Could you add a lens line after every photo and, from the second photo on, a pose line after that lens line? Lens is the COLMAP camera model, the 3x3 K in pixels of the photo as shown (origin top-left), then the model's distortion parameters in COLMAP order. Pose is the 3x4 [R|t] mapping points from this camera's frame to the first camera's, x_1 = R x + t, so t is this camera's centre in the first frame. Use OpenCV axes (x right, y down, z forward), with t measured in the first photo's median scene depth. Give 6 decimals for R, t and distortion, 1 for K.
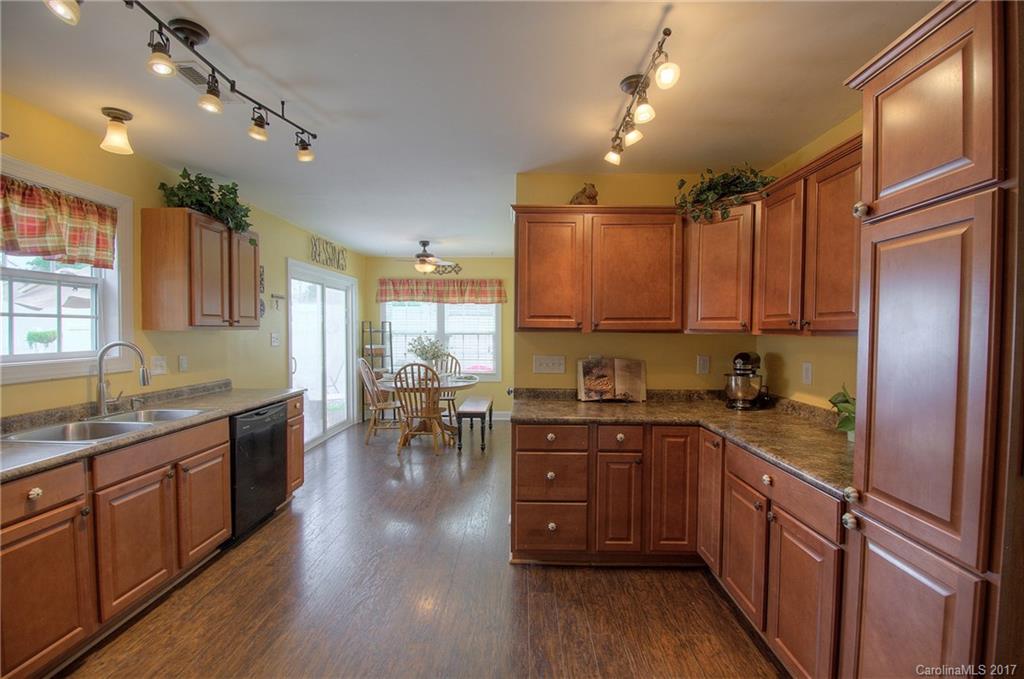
lens RADIAL K [[455.0, 0, 512.1], [0, 455.0, 342.7], [0, 0, 1]] dist [0.002339, -0.016461]
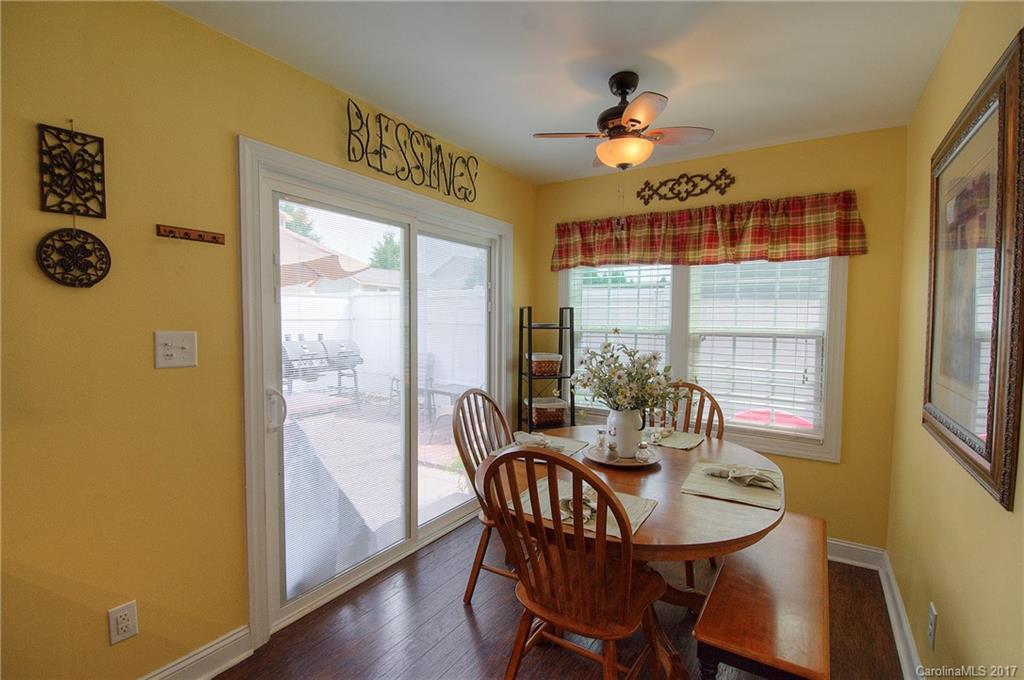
lens RADIAL K [[480.7, 0, 510.9], [0, 480.7, 343.6], [0, 0, 1]] dist [-0.000564, -0.000321]
pose [[0.856951, 0.030063, -0.514521, -0.056202], [-0.022017, 0.999521, 0.021731, -0.017306], [0.514928, -0.007294, 0.857202, 0.521184]]
